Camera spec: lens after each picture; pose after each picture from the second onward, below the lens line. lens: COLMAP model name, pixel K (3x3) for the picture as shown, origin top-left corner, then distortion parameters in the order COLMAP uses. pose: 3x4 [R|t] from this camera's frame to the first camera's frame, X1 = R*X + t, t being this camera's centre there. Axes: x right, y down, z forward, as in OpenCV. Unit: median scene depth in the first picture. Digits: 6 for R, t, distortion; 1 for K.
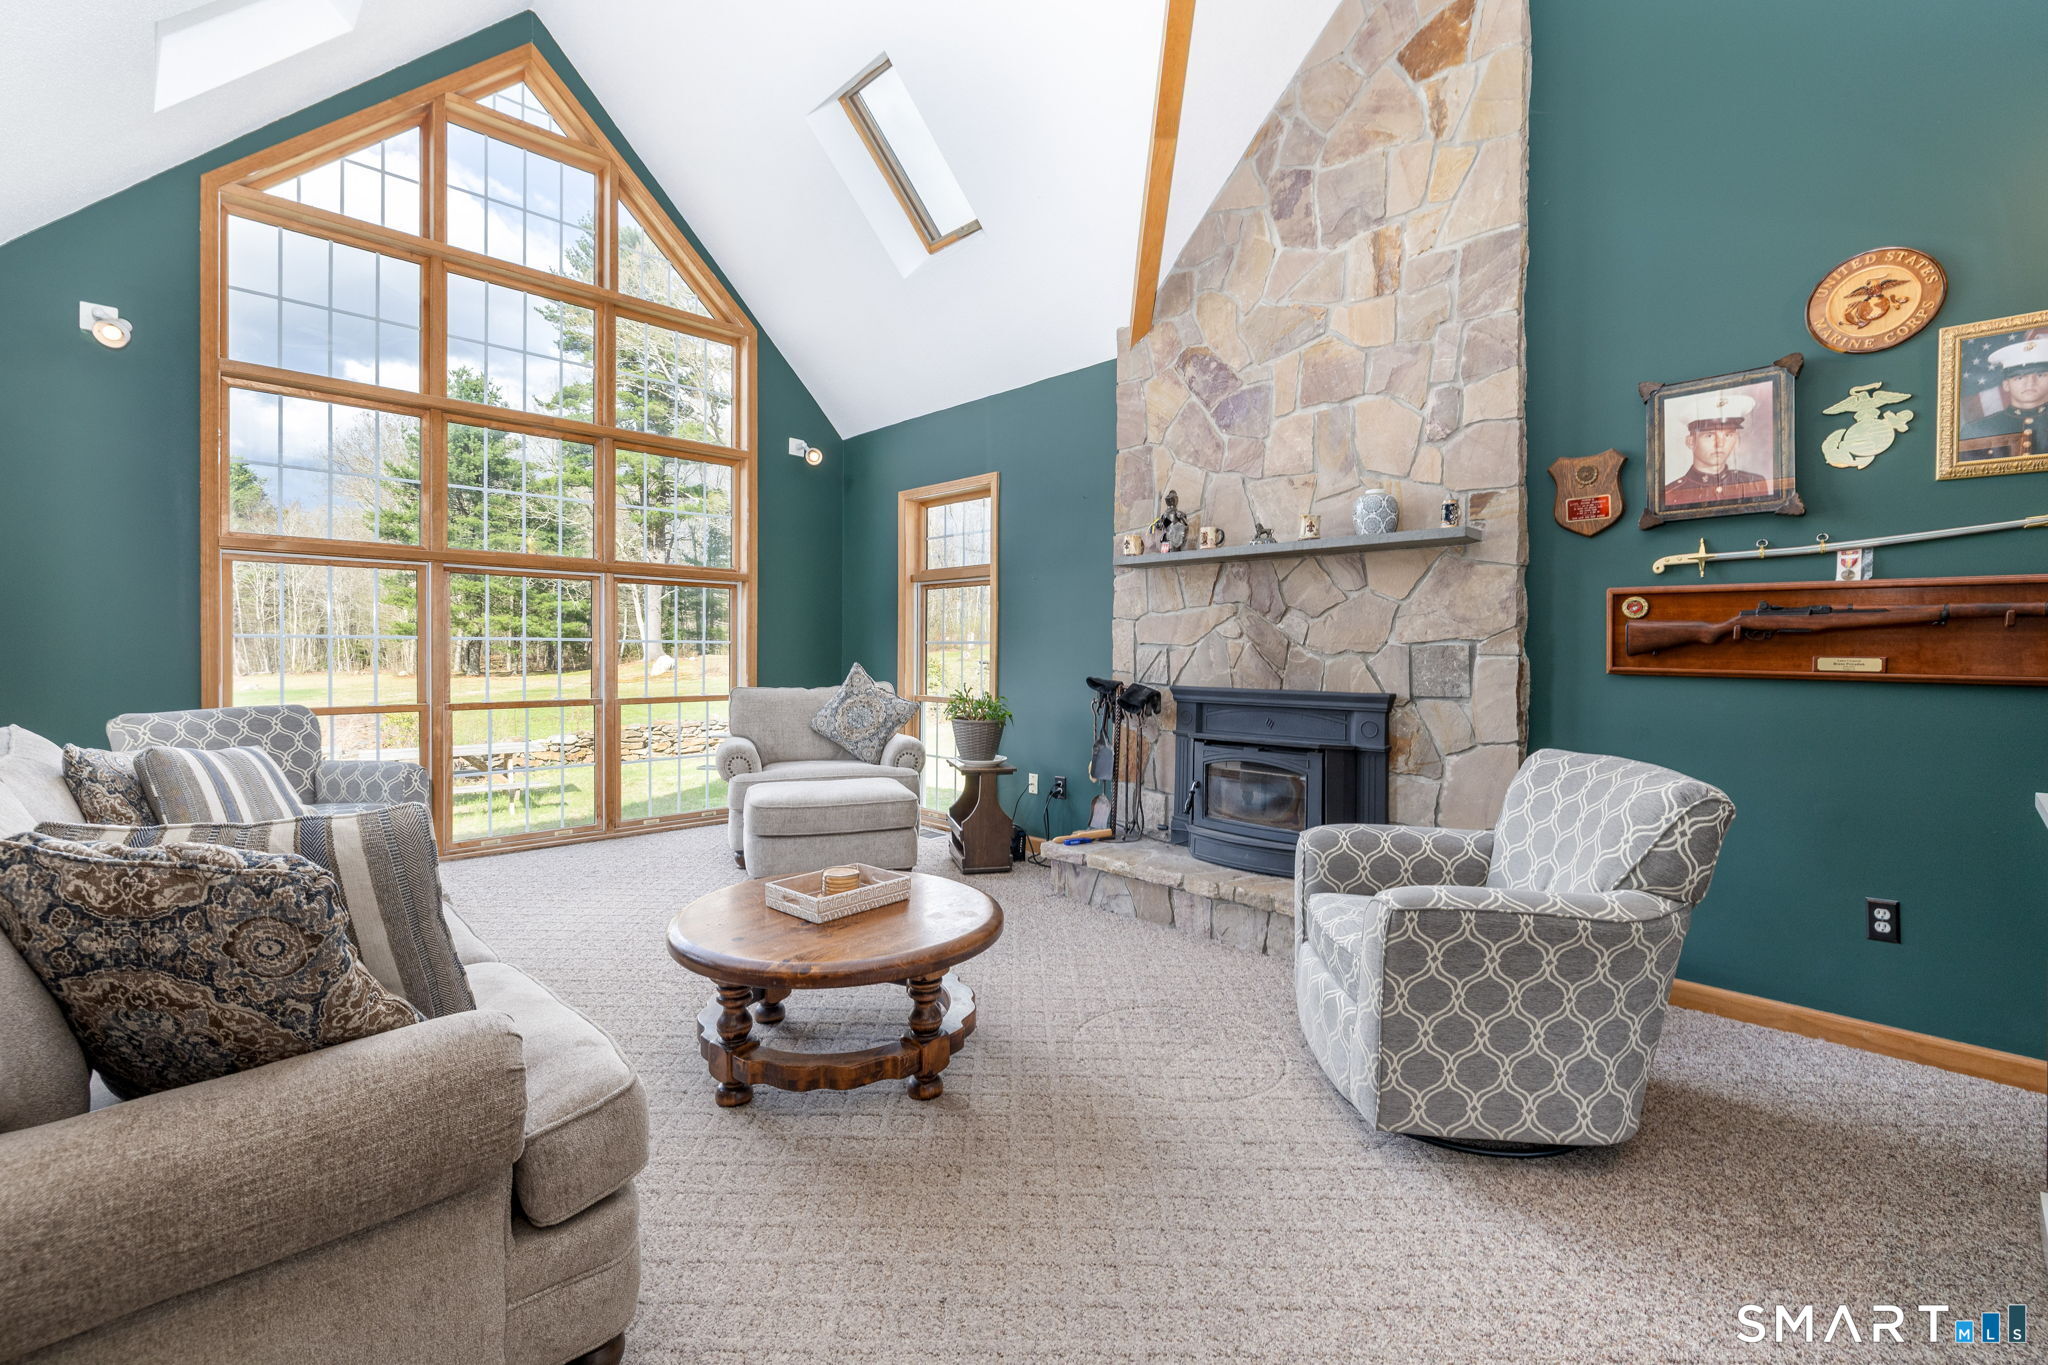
lens RADIAL K [[867.5, 0, 1030.6], [0, 867.5, 648.9], [0, 0, 1]] dist [-0.002669, -0.000575]
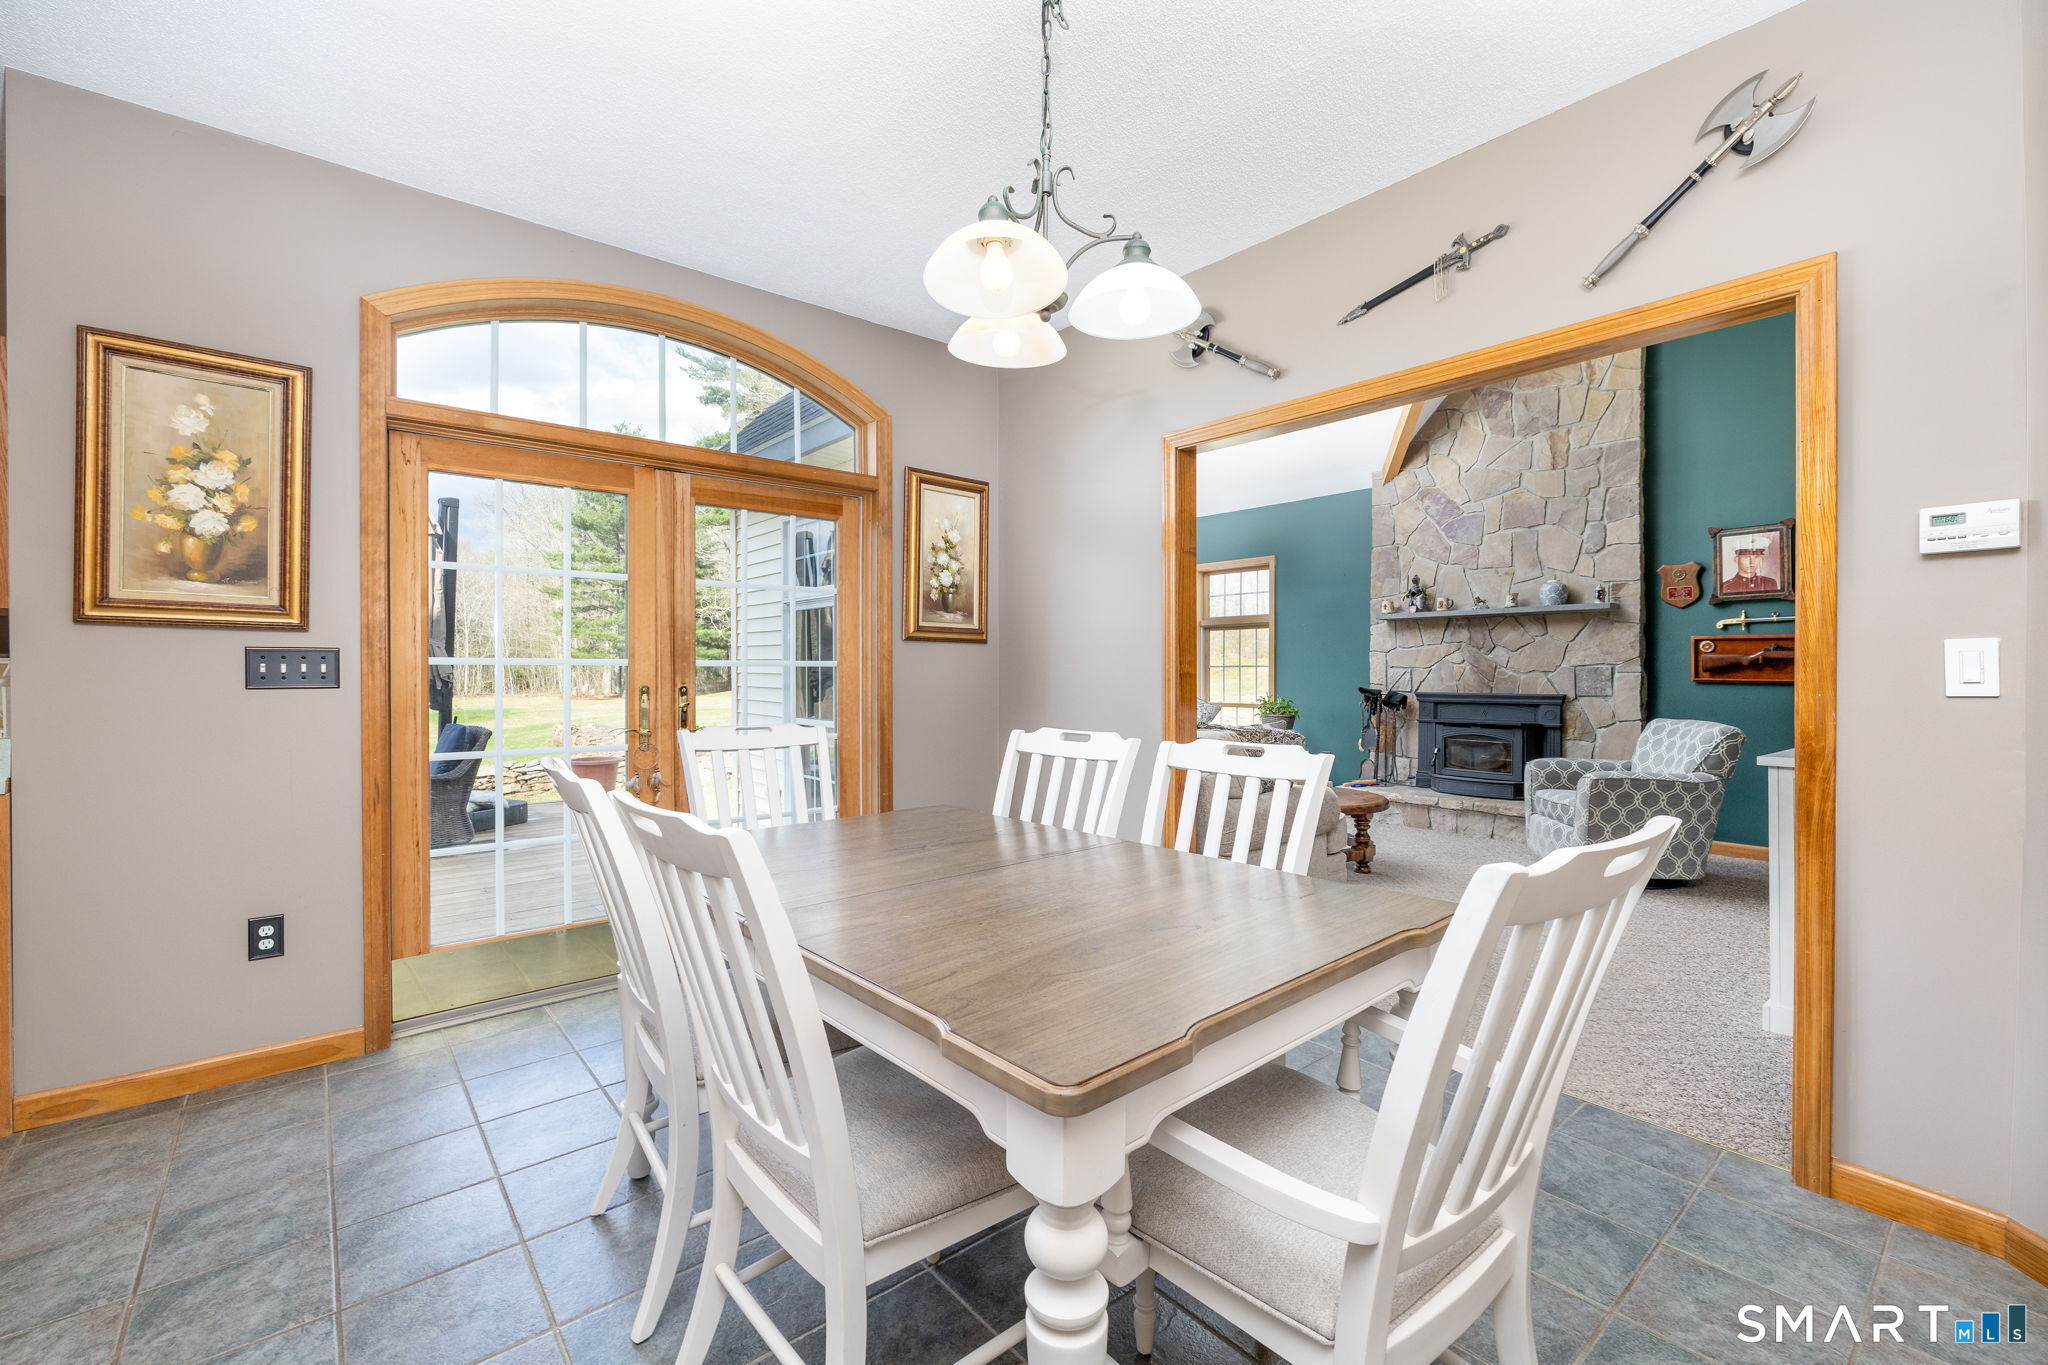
lens RADIAL K [[867.5, 0, 1025.1], [0, 867.5, 669.9], [0, 0, 1]] dist [-0.002669, -0.000575]
pose [[0.996907, -0.002874, -0.078534, -0.545855], [0.002640, 0.999992, -0.003084, 0.003664], [0.078542, 0.002867, 0.996907, -0.858443]]
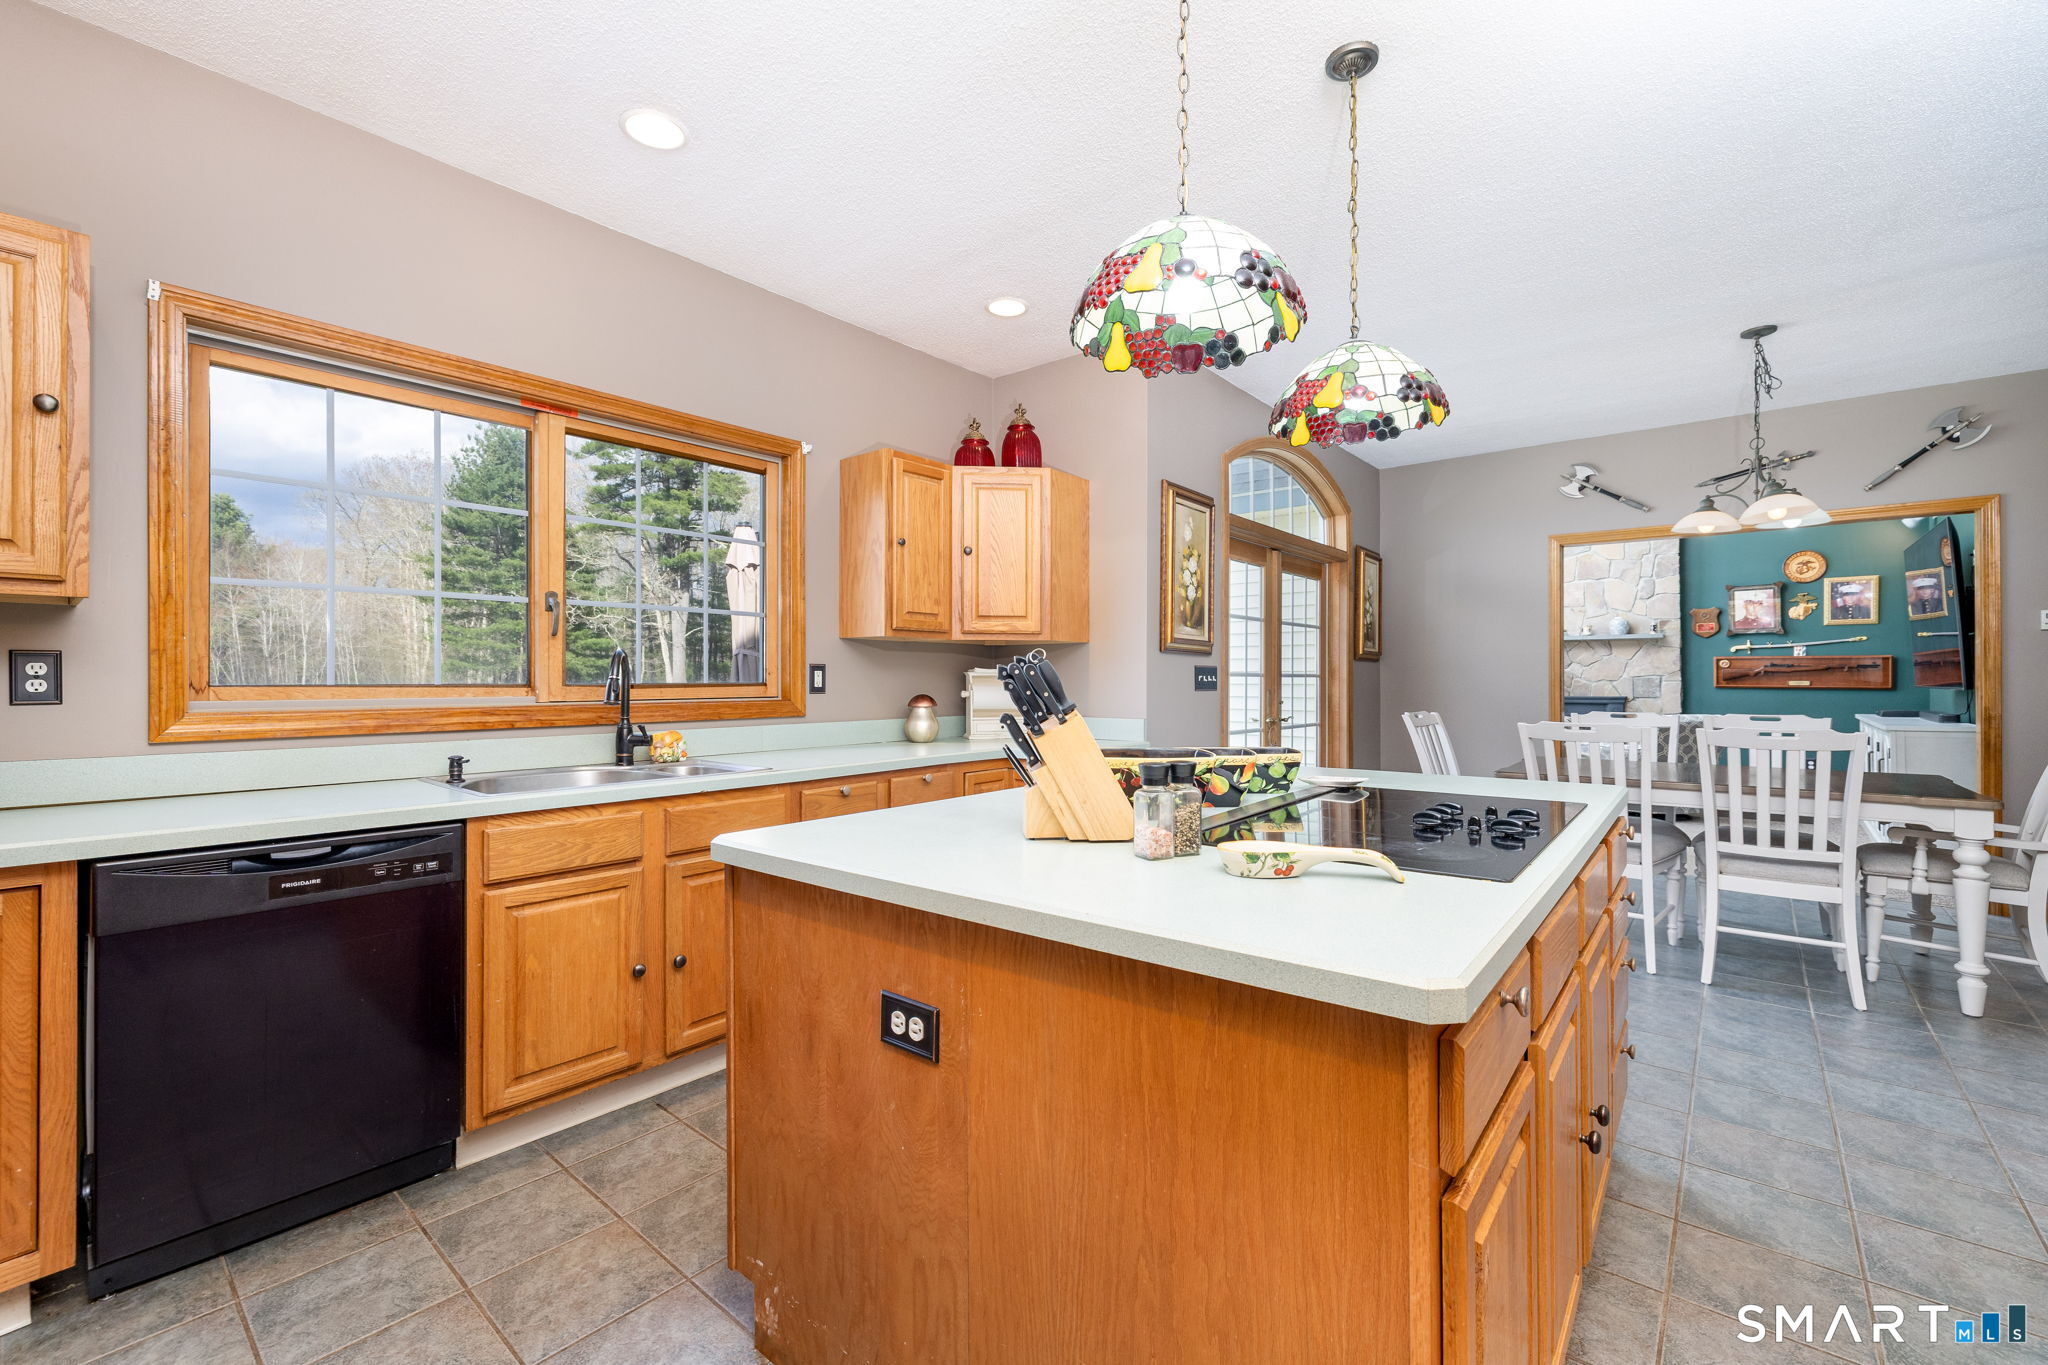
lens RADIAL K [[867.5, 0, 1018.0], [0, 867.5, 679.1], [0, 0, 1]] dist [-0.002669, -0.000575]
pose [[0.995183, -0.003755, 0.097966, -1.632510], [0.004186, 0.999982, -0.004197, 0.003567], [-0.097948, 0.004587, 0.995181, -1.383229]]
